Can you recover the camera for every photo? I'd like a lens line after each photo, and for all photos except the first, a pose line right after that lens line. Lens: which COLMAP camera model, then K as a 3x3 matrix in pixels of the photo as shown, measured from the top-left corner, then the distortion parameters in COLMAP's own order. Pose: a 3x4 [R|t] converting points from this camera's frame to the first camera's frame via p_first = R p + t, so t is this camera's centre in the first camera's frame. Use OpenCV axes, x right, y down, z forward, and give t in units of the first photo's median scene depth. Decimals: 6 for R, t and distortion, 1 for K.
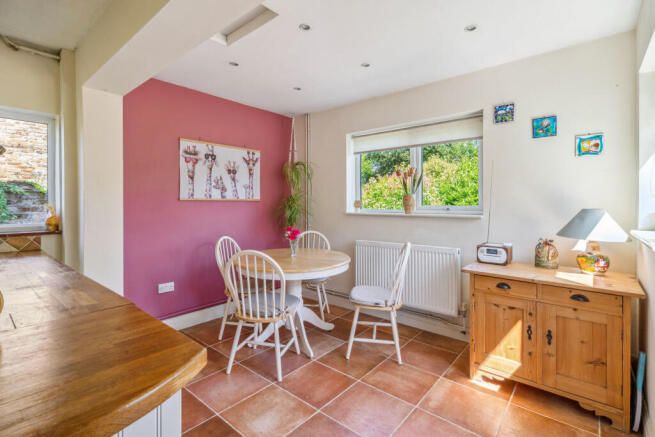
lens RADIAL K [[300.7, 0, 330.5], [0, 300.7, 201.8], [0, 0, 1]] dist [0.003164, -0.000305]
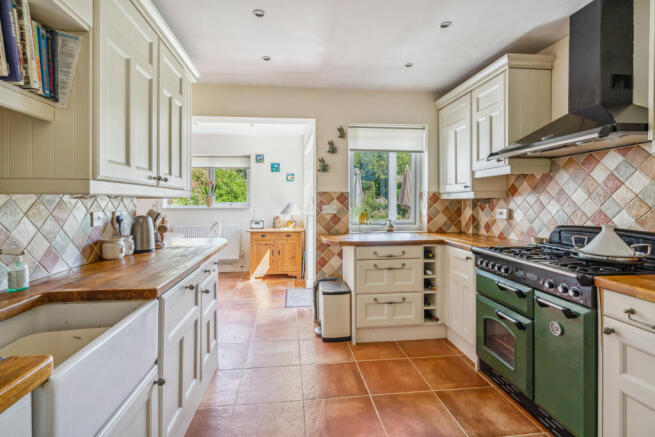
lens RADIAL K [[300.7, 0, 320.0], [0, 300.7, 200.5], [0, 0, 1]] dist [0.003164, -0.000305]
pose [[0.682501, 0.000263, 0.730885, -0.813759], [-0.000450, 1.000000, 0.000061, 0.001118], [-0.730885, -0.000371, 0.682501, -0.900696]]
